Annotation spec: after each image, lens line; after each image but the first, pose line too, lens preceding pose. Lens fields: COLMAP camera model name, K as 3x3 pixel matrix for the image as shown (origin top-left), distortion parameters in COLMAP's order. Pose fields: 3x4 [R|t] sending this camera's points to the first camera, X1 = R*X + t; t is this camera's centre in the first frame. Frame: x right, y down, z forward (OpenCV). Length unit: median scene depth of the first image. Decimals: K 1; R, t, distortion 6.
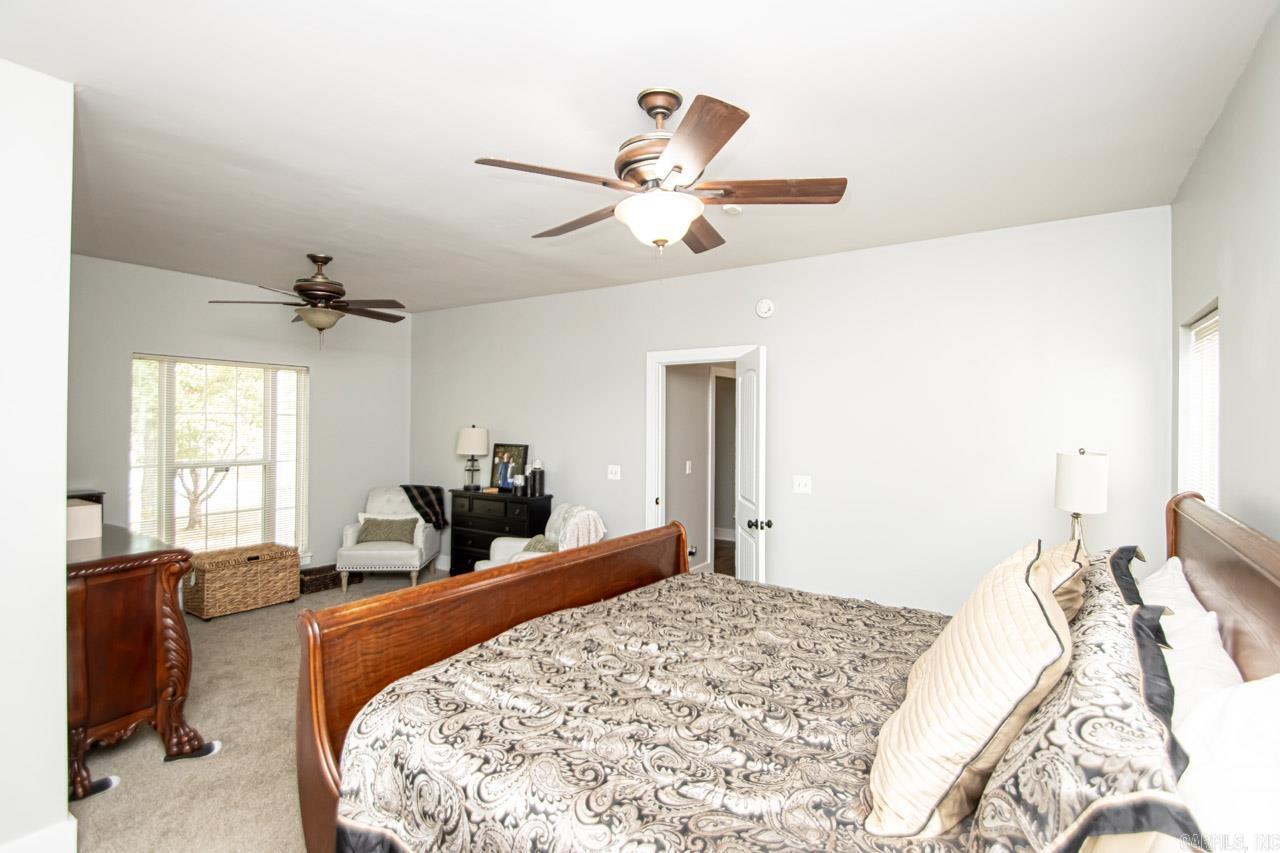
lens RADIAL K [[594.0, 0, 644.9], [0, 594.0, 424.6], [0, 0, 1]] dist [0.000328, -0.012912]
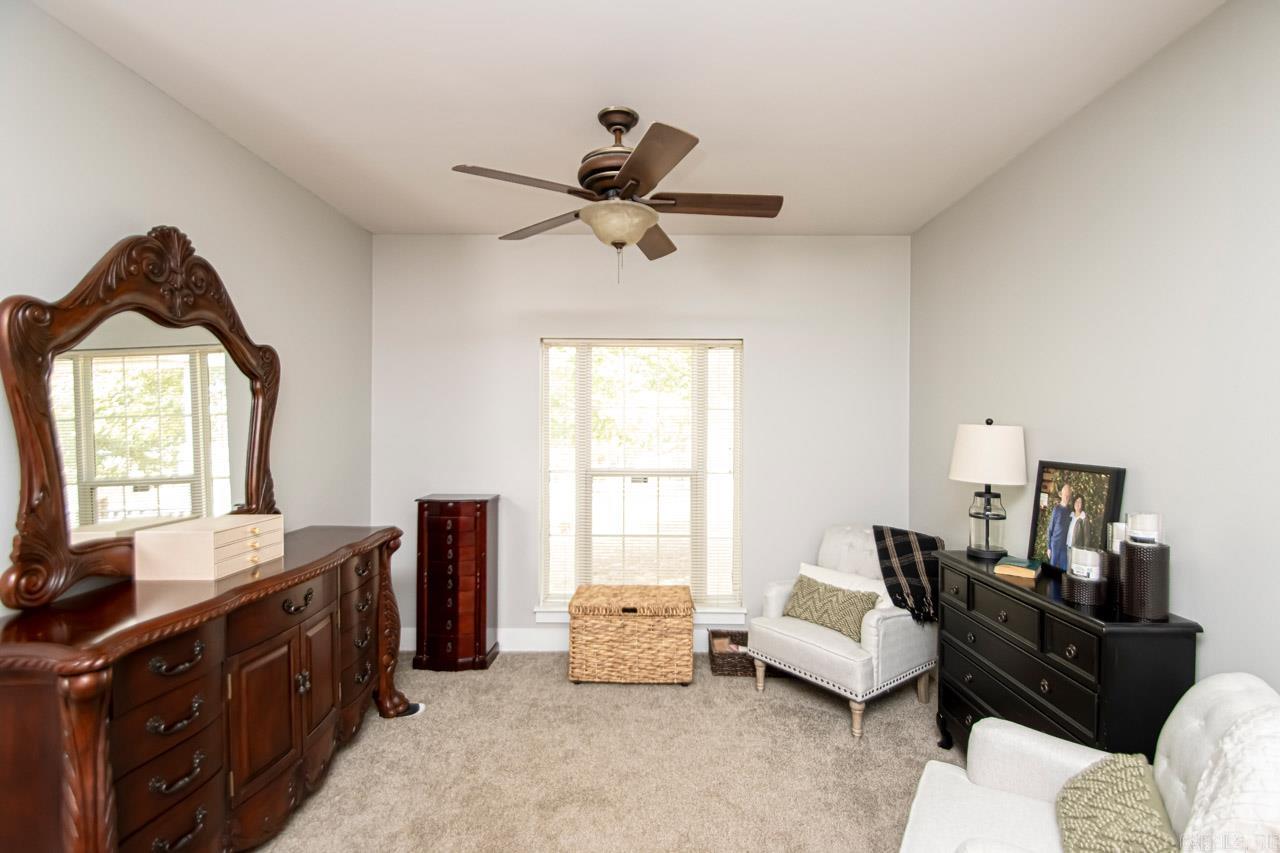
lens RADIAL K [[594.0, 0, 644.9], [0, 594.0, 424.6], [0, 0, 1]] dist [0.000328, -0.012912]
pose [[0.546976, -0.007858, -0.837111, -0.049777], [-0.001597, 0.999944, -0.010431, 0.010743], [0.837147, 0.007042, 0.546933, 0.537624]]
